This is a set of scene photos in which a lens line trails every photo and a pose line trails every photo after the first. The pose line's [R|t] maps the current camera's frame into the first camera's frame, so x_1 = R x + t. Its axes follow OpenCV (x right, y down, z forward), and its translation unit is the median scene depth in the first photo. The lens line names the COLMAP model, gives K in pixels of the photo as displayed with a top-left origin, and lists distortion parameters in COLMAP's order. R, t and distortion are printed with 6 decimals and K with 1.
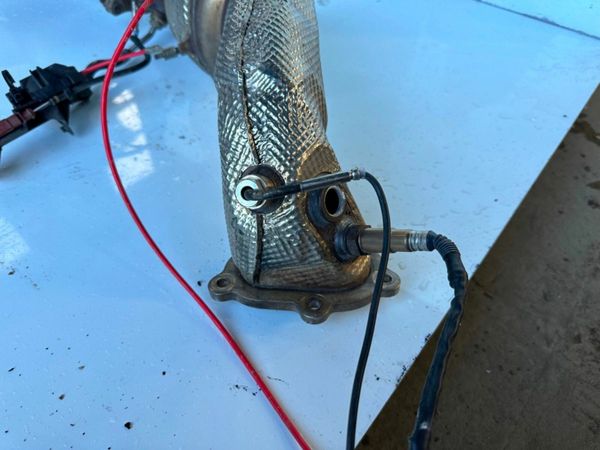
lens RADIAL K [[441.8, 0, 314.3], [0, 441.8, 249.4], [0, 0, 1]] dist [-0.006003, -0.010119]
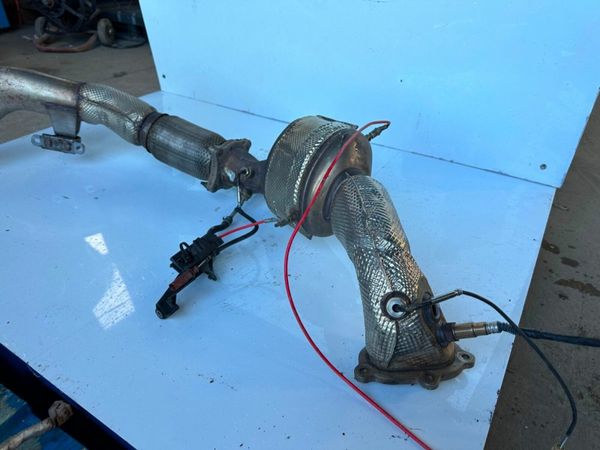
lens RADIAL K [[441.8, 0, 314.3], [0, 441.8, 249.4], [0, 0, 1]] dist [-0.006003, -0.010119]
pose [[0.990999, -0.077524, 0.109138, -0.522283], [0.103076, 0.962073, -0.252567, 0.042865], [-0.085419, 0.261543, 0.961405, -0.556372]]
